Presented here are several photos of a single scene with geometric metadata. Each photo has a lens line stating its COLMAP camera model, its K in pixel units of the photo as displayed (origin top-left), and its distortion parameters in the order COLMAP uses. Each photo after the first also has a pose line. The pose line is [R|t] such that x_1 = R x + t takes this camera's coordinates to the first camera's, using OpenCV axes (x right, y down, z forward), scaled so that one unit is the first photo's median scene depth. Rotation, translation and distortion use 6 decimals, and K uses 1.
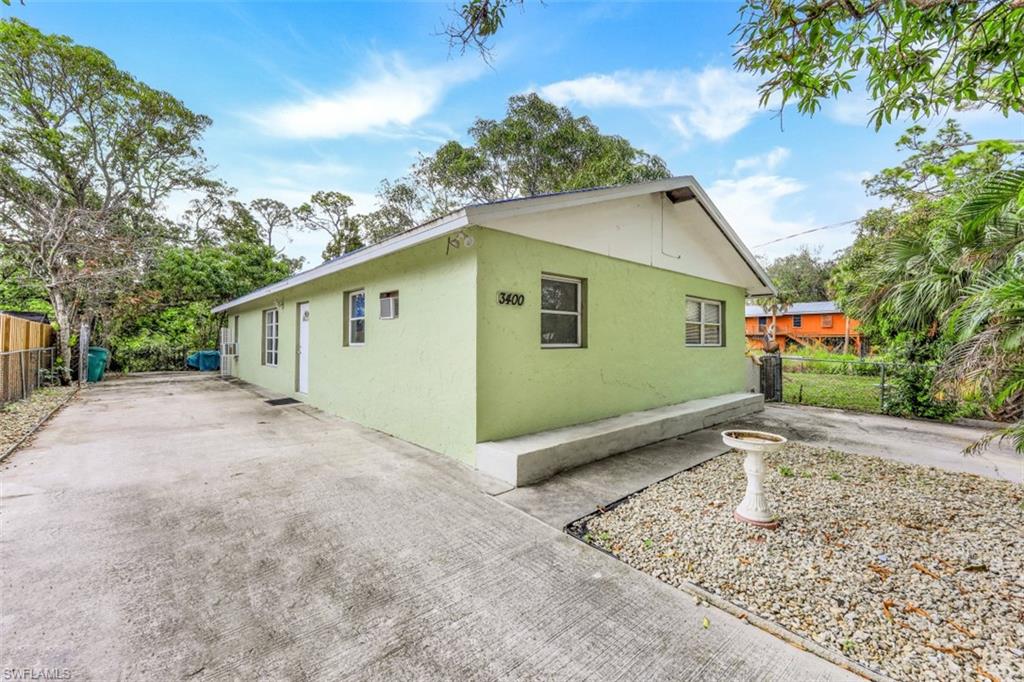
lens RADIAL K [[419.5, 0, 515.8], [0, 419.5, 341.6], [0, 0, 1]] dist [-0.003435, -0.000600]
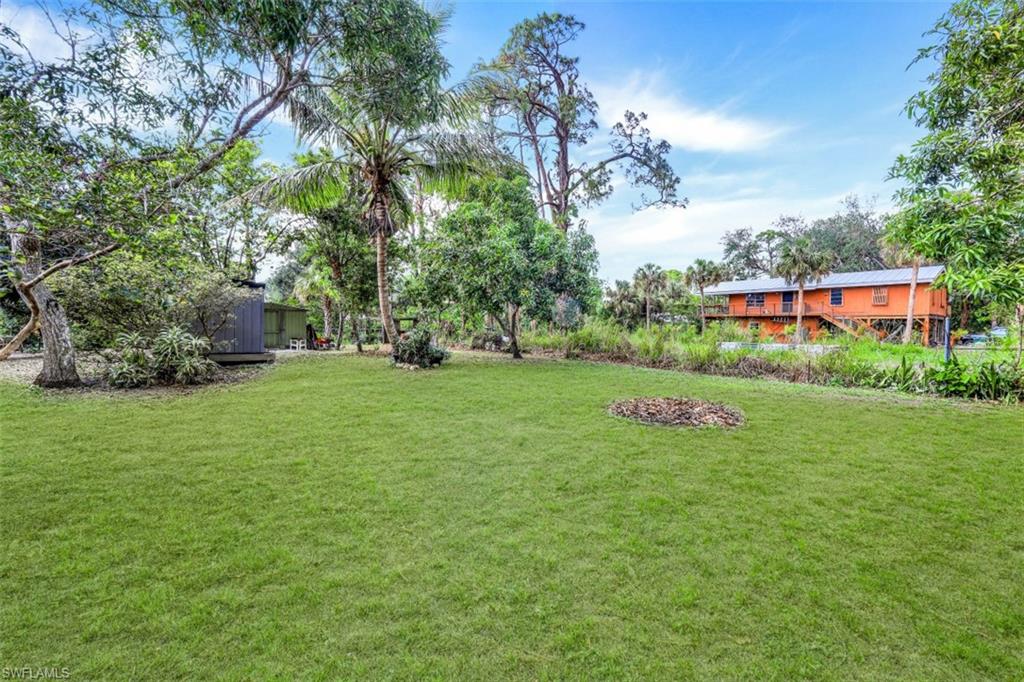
lens RADIAL K [[419.5, 0, 507.7], [0, 419.5, 340.8], [0, 0, 1]] dist [-0.003435, -0.000600]
pose [[0.995599, 0.012108, -0.092933, 0.177445], [-0.008812, 0.999320, 0.035798, 0.006318], [0.093303, -0.034822, 0.995029, 0.227141]]
